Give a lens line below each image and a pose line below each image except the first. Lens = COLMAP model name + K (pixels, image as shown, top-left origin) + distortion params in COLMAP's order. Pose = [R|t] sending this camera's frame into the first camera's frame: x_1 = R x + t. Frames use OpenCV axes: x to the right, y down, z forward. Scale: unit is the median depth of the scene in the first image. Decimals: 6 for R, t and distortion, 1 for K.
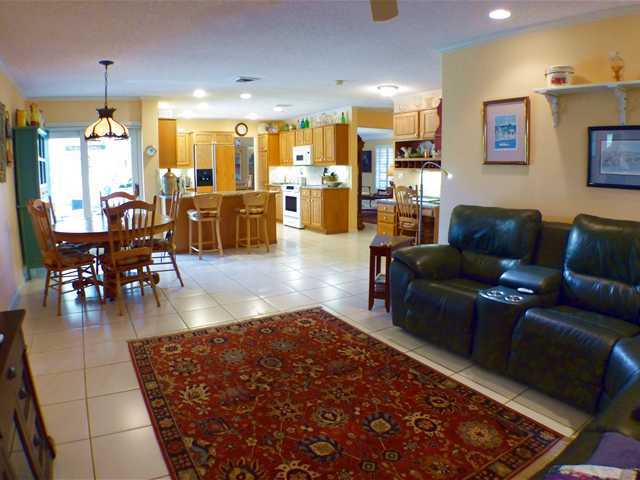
lens RADIAL K [[406.8, 0, 323.2], [0, 406.8, 237.8], [0, 0, 1]] dist [-0.209676, 0.042741]
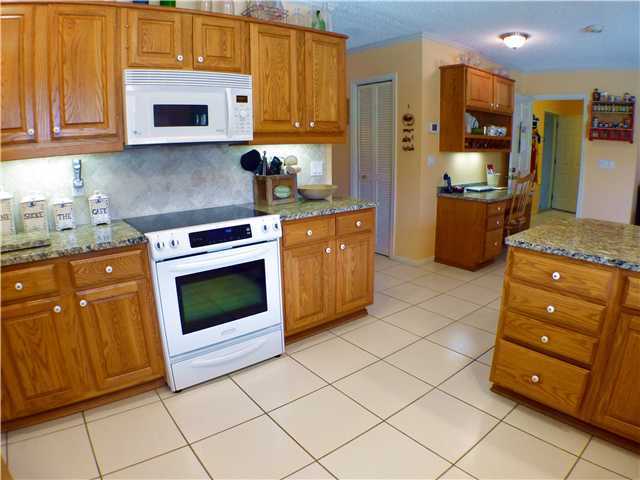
lens RADIAL K [[397.1, 0, 320.0], [0, 397.1, 240.0], [0, 0, 1]] dist [-0.212276, 0.043917]
pose [[-0.100307, -0.230503, 0.967888, -0.348206], [0.185734, 0.951356, 0.245815, -0.183501], [-0.977467, 0.204427, -0.052616, 1.043041]]
